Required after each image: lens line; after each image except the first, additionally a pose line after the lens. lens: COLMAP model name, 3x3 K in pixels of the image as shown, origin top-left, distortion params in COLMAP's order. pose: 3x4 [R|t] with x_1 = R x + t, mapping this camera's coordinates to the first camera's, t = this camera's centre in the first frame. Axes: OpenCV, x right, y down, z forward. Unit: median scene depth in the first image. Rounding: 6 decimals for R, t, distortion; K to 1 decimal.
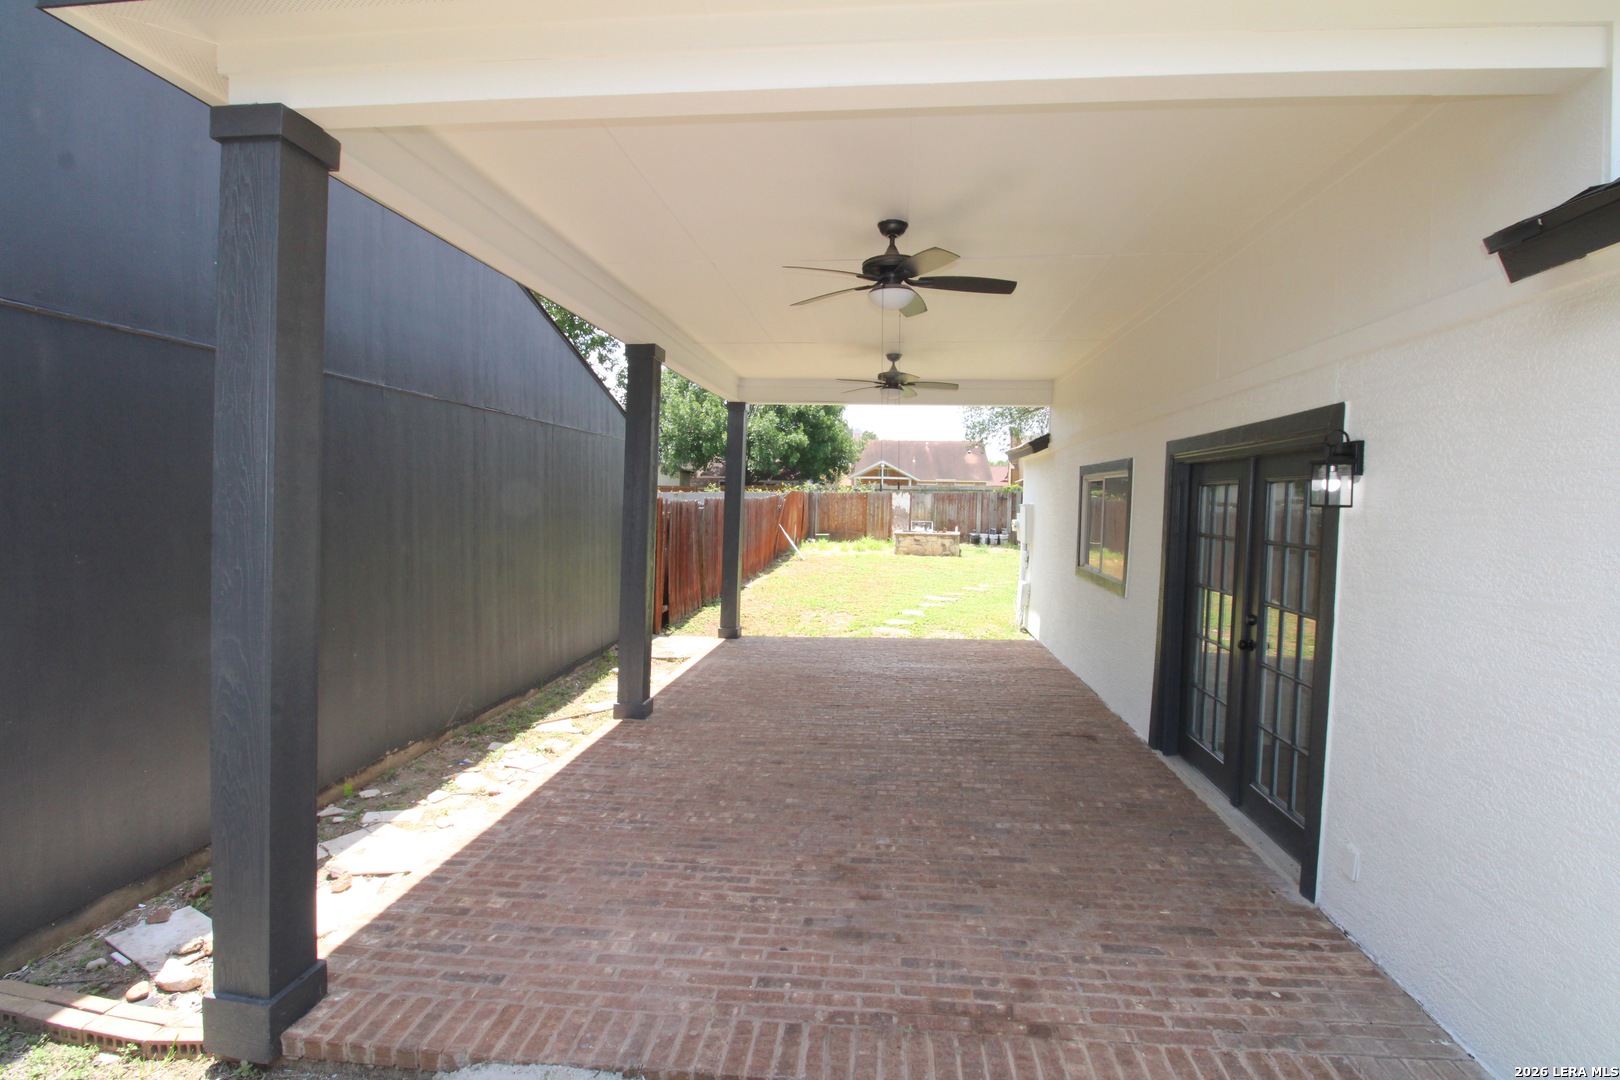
lens RADIAL K [[757.4, 0, 822.8], [0, 757.4, 533.6], [0, 0, 1]] dist [-0.008544, -0.009313]
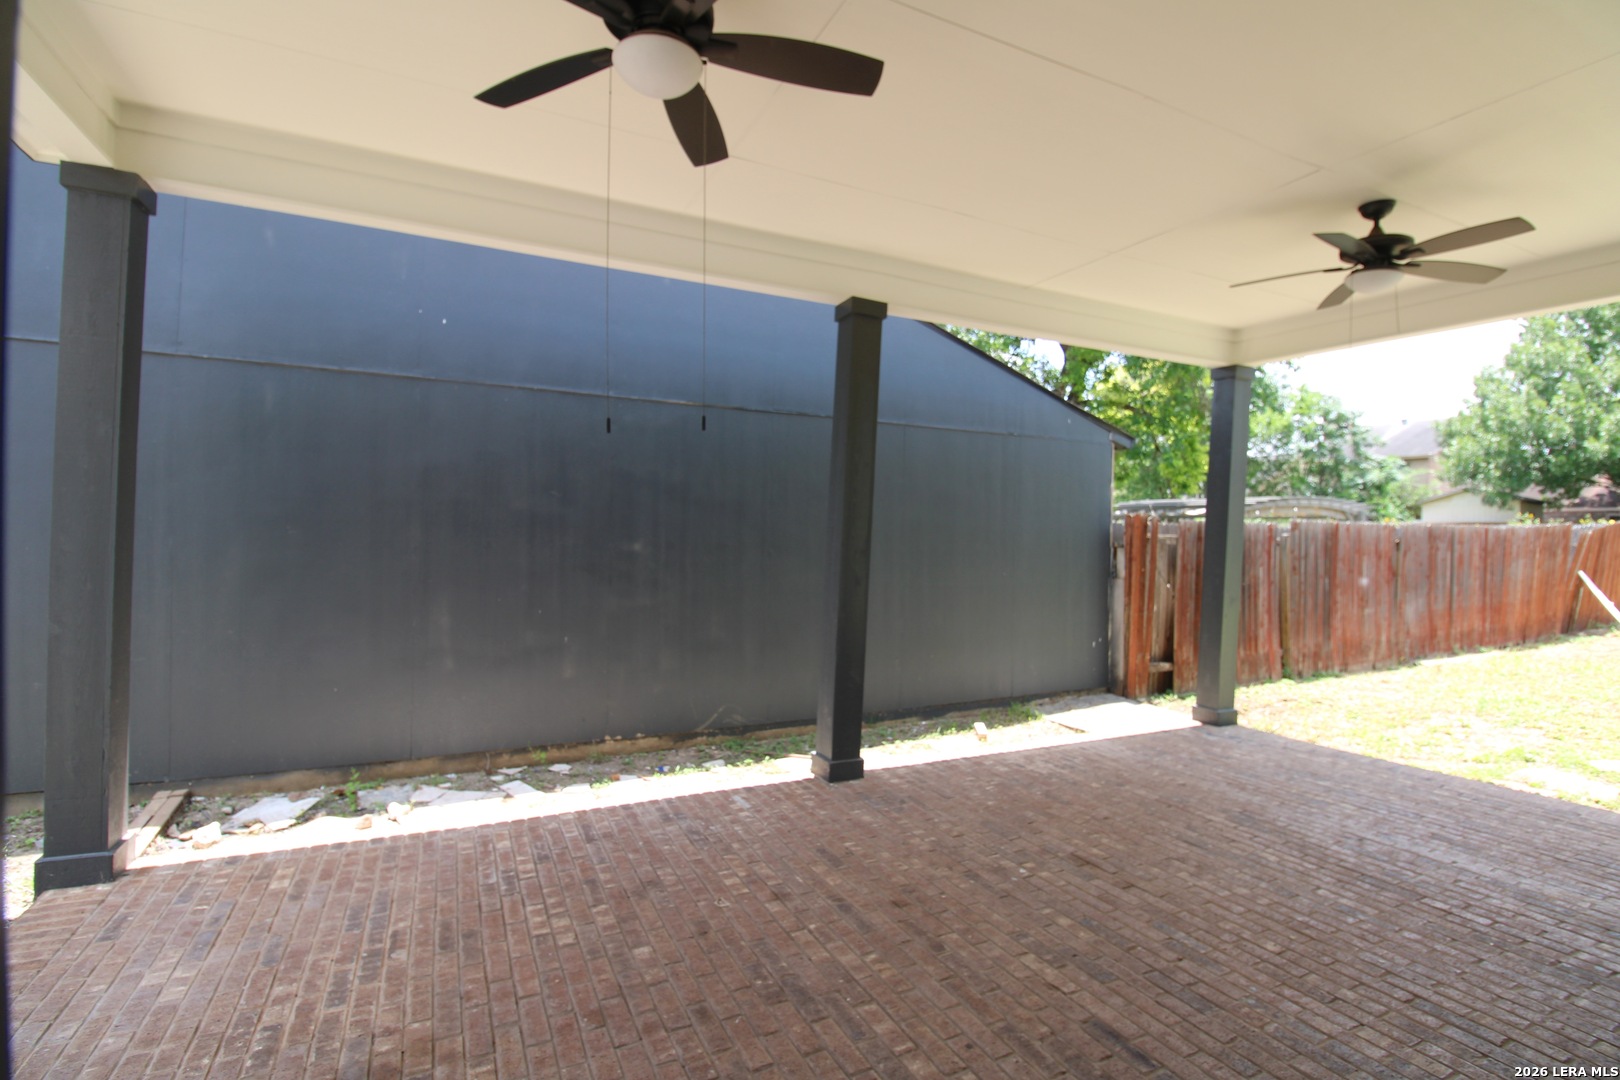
lens RADIAL K [[757.4, 0, 820.1], [0, 757.4, 532.2], [0, 0, 1]] dist [-0.008544, -0.009313]
pose [[0.527394, 0.001902, -0.849619, 0.429169], [-0.052228, 0.998179, -0.030186, 0.016399], [0.848014, 0.060294, 0.526532, 0.598189]]
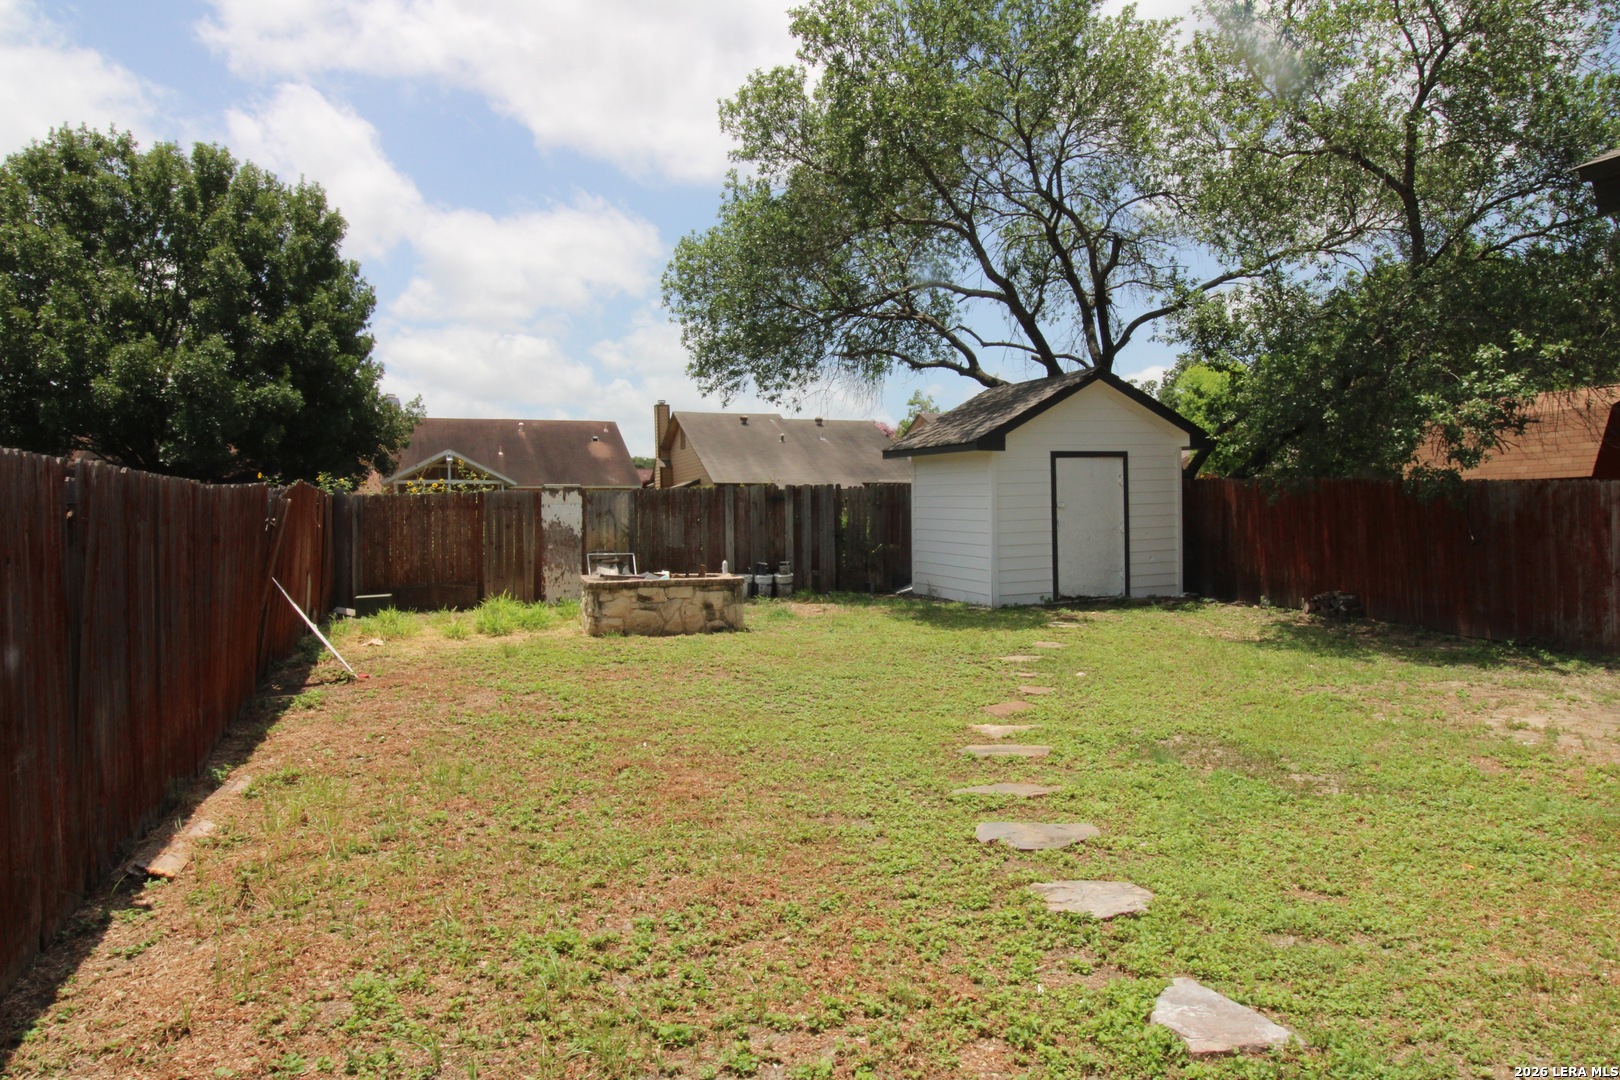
lens RADIAL K [[1066.5, 0, 810.5], [0, 1066.5, 534.6], [0, 0, 1]] dist [0.002269, -0.000899]
pose [[0.902044, -0.031094, 0.430522, -0.154138], [0.046936, 0.998554, -0.026222, -0.022803], [-0.429084, 0.043861, 0.902199, 1.630078]]
